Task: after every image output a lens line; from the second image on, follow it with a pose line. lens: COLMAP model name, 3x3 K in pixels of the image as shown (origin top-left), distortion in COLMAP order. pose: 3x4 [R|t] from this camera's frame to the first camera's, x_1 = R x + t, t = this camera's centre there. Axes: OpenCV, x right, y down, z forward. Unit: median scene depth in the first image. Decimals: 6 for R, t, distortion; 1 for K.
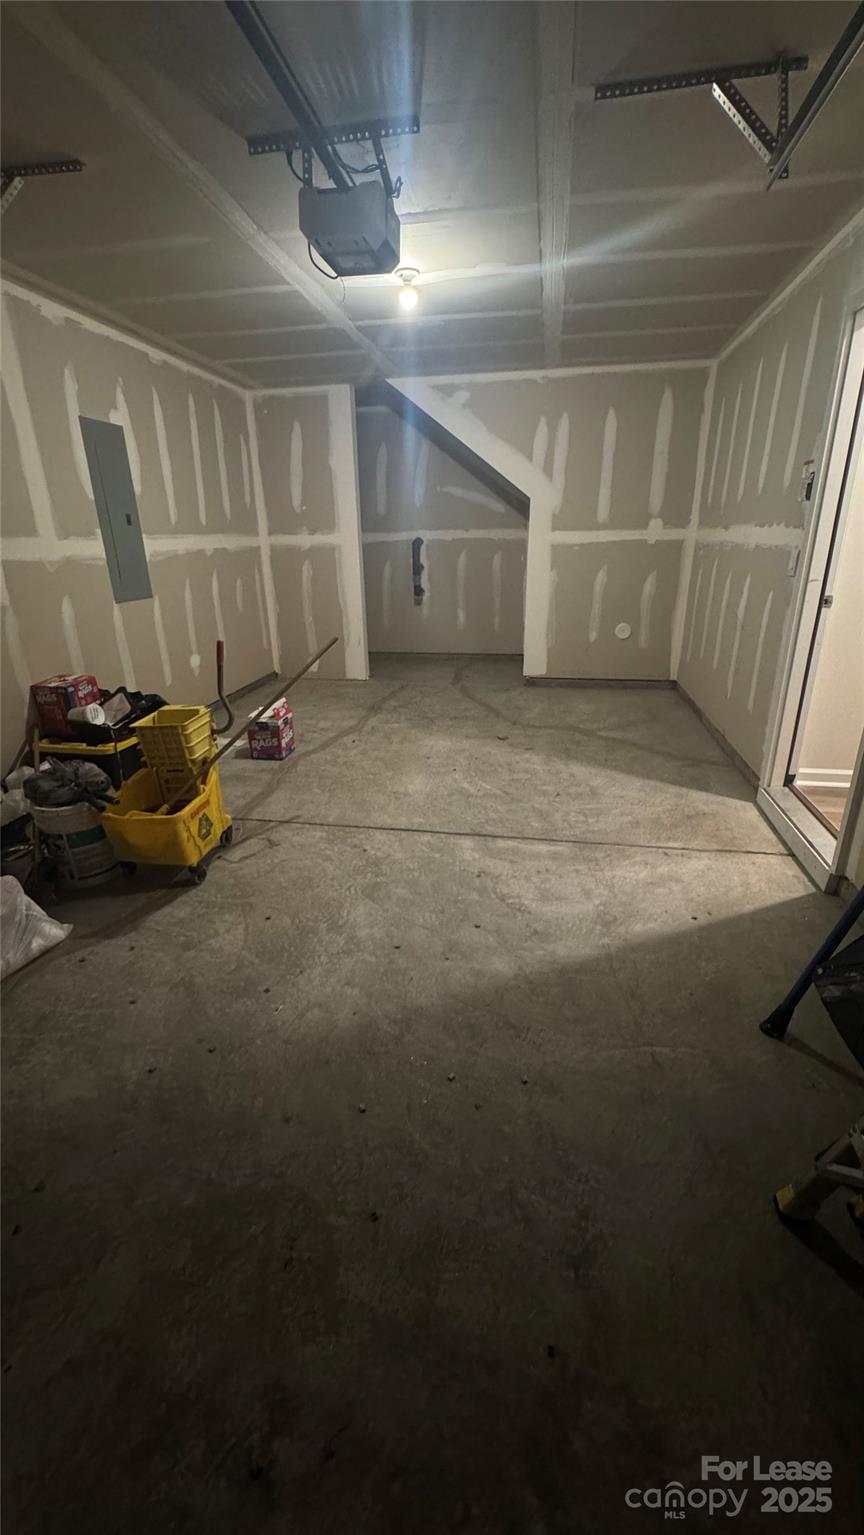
lens RADIAL K [[608.5, 0, 434.0], [0, 608.5, 764.7], [0, 0, 1]] dist [-0.009413, -0.000249]
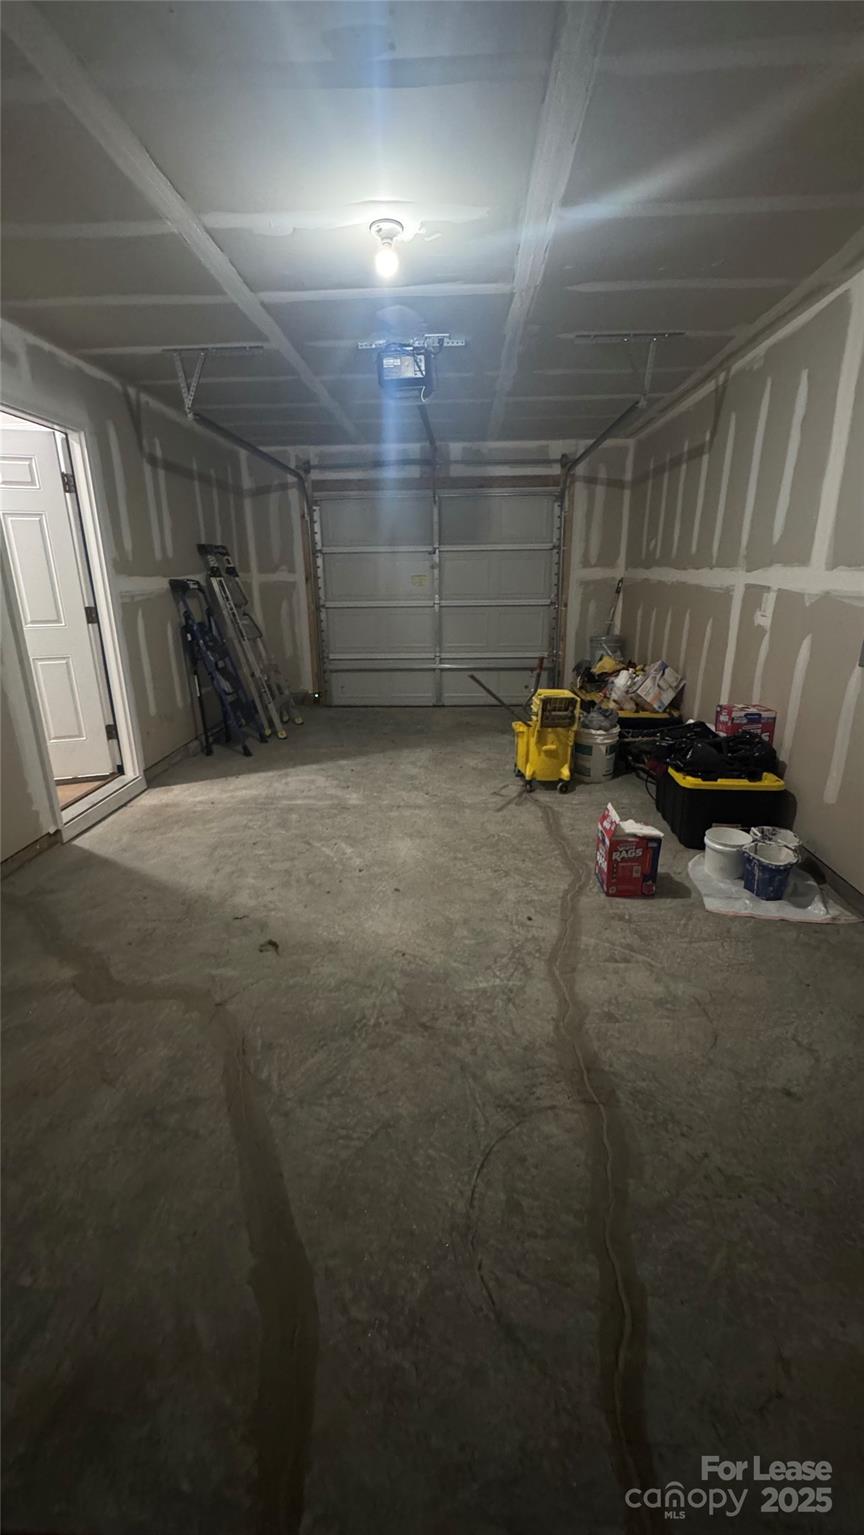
lens RADIAL K [[608.5, 0, 433.4], [0, 608.5, 767.8], [0, 0, 1]] dist [-0.009413, -0.000249]
pose [[-0.991323, 0.067417, -0.112843, 0.021780], [-0.018221, 0.779697, 0.625891, -0.652351], [0.130179, 0.622517, -0.771704, 1.695270]]
